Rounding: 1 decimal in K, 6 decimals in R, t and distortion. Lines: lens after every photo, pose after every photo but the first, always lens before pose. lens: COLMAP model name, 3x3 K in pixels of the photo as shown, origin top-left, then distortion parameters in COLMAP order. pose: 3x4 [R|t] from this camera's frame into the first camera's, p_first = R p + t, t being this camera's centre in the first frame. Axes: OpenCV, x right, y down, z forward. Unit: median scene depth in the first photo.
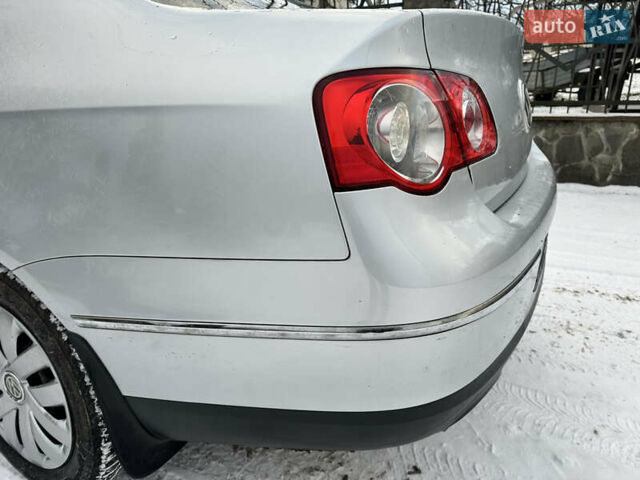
lens RADIAL K [[460.0, 0, 320.2], [0, 460.0, 258.2], [0, 0, 1]] dist [-0.033610, -0.000987]
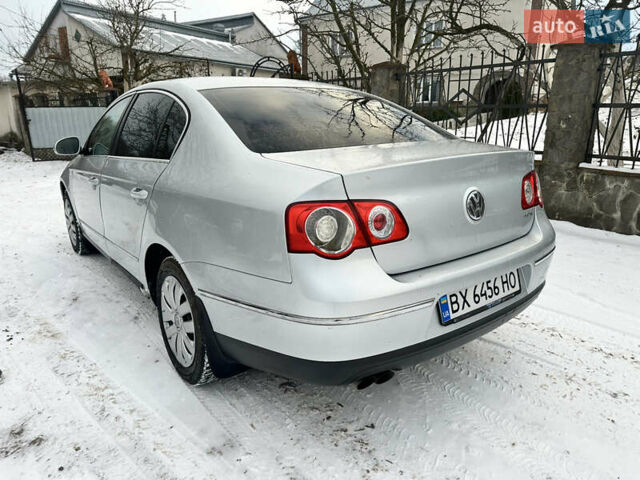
lens RADIAL K [[460.0, 0, 320.2], [0, 460.0, 258.2], [0, 0, 1]] dist [-0.033610, -0.000987]
pose [[0.904108, 0.147863, -0.400905, 0.700568], [-0.161268, 0.986911, 0.000310, -0.094011], [0.395704, 0.064373, 0.916119, -0.654619]]
